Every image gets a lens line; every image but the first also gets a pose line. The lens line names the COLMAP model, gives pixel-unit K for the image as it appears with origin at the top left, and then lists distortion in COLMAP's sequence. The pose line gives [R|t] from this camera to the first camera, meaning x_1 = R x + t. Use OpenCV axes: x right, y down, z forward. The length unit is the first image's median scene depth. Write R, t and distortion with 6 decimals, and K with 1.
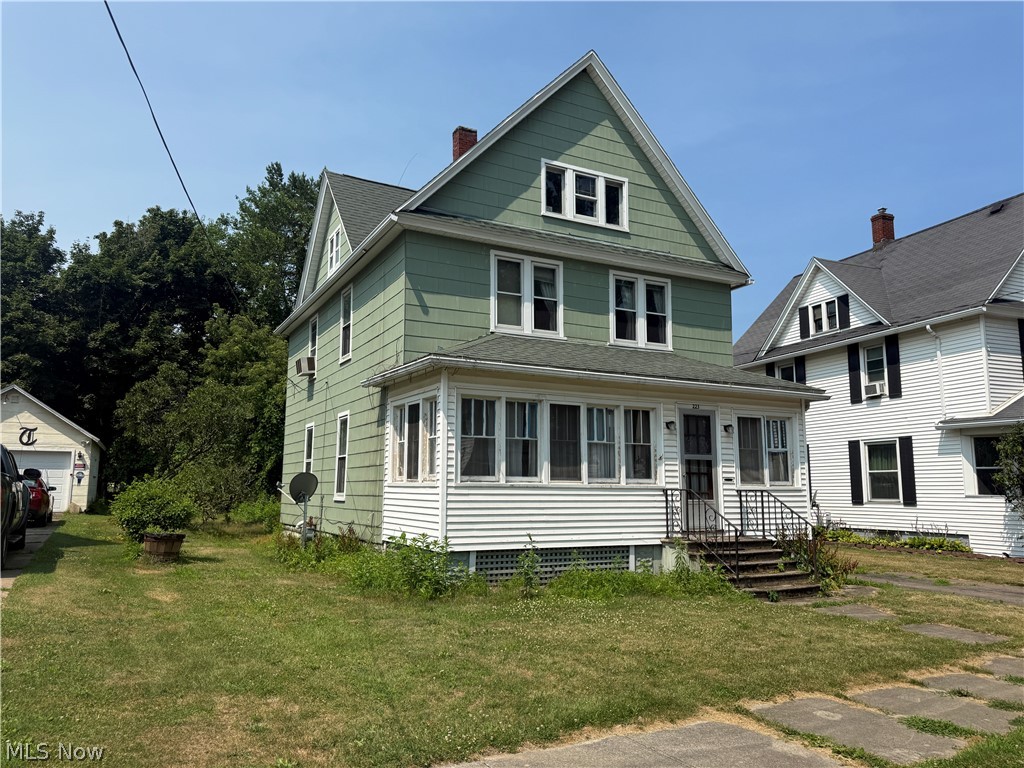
lens RADIAL K [[743.2, 0, 512.4], [0, 743.2, 384.7], [0, 0, 1]] dist [0.057369, -0.025409]
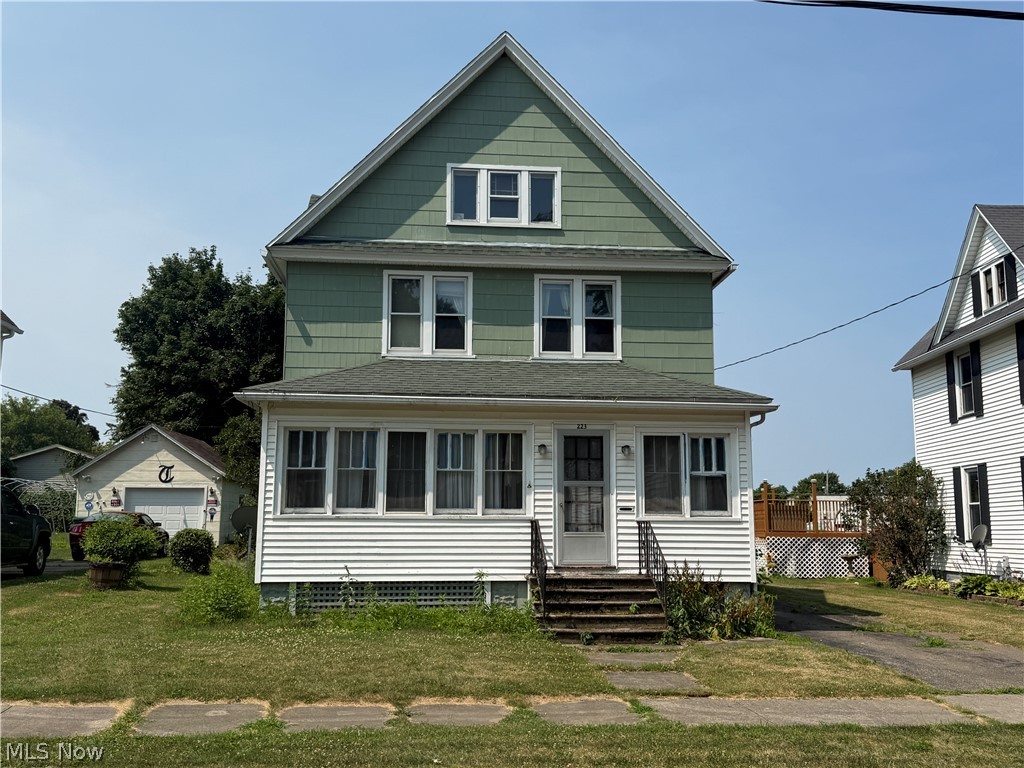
lens RADIAL K [[956.2, 0, 512.3], [0, 956.2, 386.1], [0, 0, 1]] dist [0.073650, 0.000000]
pose [[0.926945, -0.056720, -0.370885, 0.552636], [0.053437, 0.998388, -0.019130, -0.000869], [0.371372, -0.002087, 0.928482, -0.075014]]
